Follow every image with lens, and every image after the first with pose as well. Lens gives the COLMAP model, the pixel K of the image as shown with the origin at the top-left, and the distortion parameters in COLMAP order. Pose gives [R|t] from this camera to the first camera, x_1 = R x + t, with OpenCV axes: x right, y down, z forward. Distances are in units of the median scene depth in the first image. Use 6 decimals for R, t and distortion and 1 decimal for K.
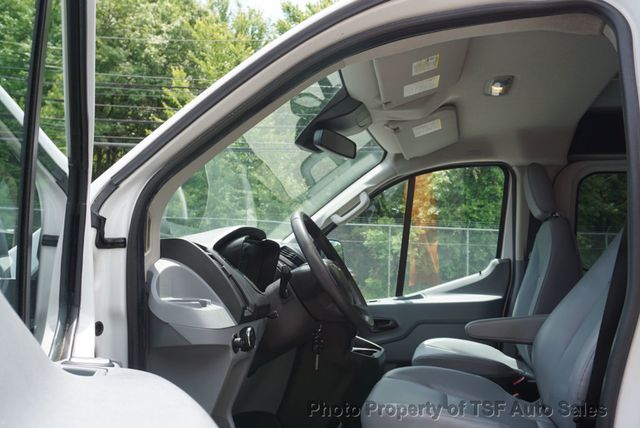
lens RADIAL K [[618.6, 0, 320.0], [0, 618.6, 214.0], [0, 0, 1]] dist [-0.000909, 0.000346]
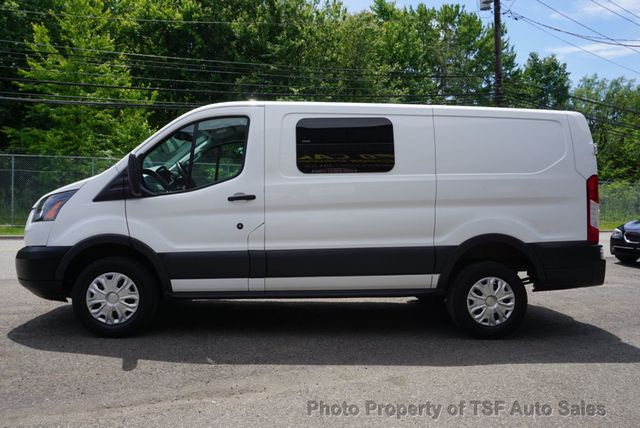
lens RADIAL K [[523.0, 0, 320.0], [0, 523.0, 214.0], [0, 0, 1]] dist [-0.010893, -0.002101]
pose [[0.960144, -0.017051, 0.278984, -0.004981], [-0.015053, 0.993534, 0.112530, -0.002846], [-0.279099, -0.112245, 0.953680, -0.108071]]
